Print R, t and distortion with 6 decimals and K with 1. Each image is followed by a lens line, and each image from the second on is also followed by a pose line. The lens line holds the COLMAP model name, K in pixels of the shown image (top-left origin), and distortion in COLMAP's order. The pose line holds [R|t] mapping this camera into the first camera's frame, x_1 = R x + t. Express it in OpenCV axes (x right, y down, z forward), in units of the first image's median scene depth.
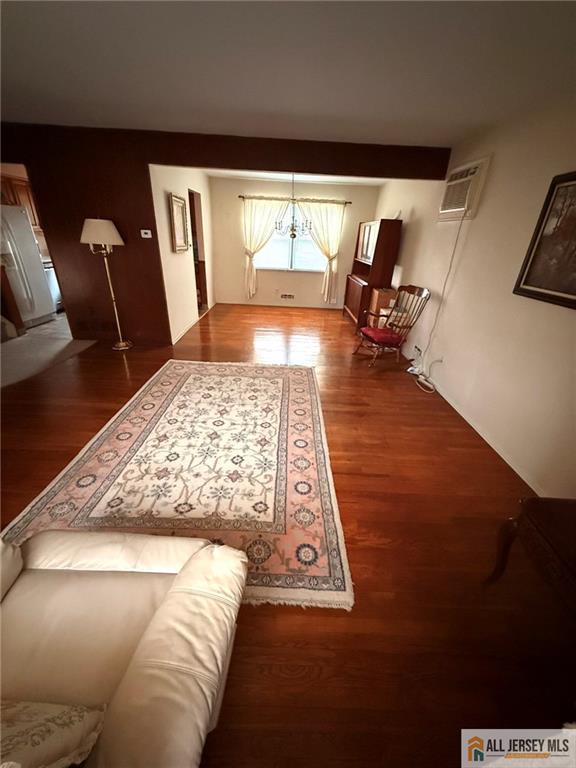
lens RADIAL K [[306.3, 0, 287.6], [0, 306.3, 380.8], [0, 0, 1]] dist [-0.001355, -0.000367]
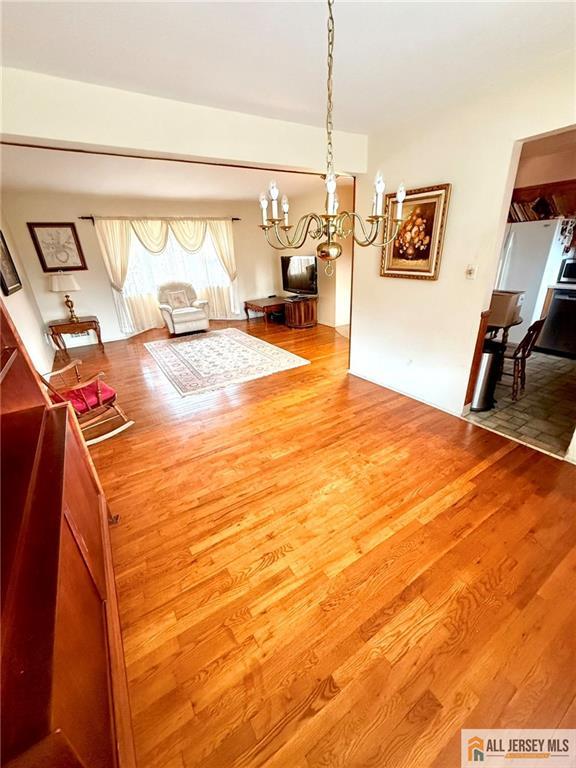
lens RADIAL K [[306.3, 0, 288.7], [0, 306.3, 382.1], [0, 0, 1]] dist [-0.001355, -0.000367]
pose [[-0.840068, 0.206653, -0.501577, 0.374161], [-0.227685, 0.704905, 0.671765, -1.062457], [0.492387, 0.678530, -0.545117, 2.279218]]
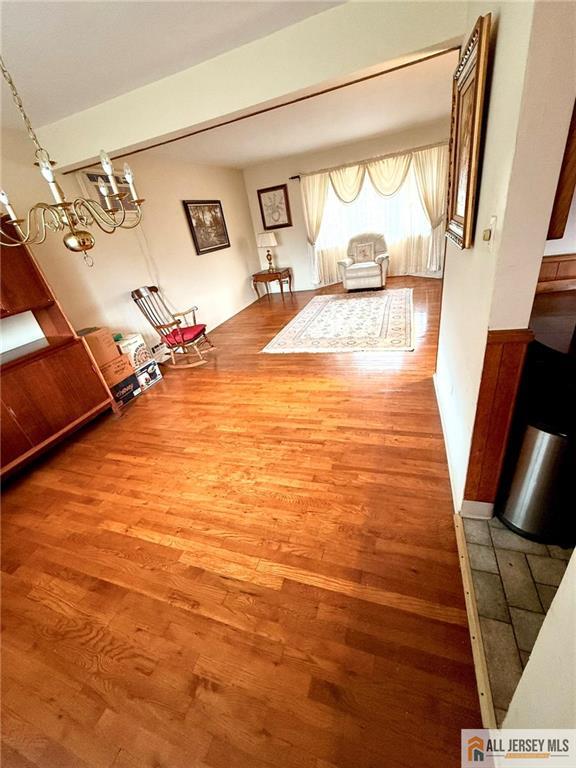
lens RADIAL K [[306.3, 0, 289.7], [0, 306.3, 382.3], [0, 0, 1]] dist [-0.001355, -0.000367]
pose [[-0.943137, -0.059291, 0.327073, -0.482248], [0.233543, 0.581990, 0.778939, -1.063867], [-0.236537, 0.811032, -0.535049, 2.257455]]
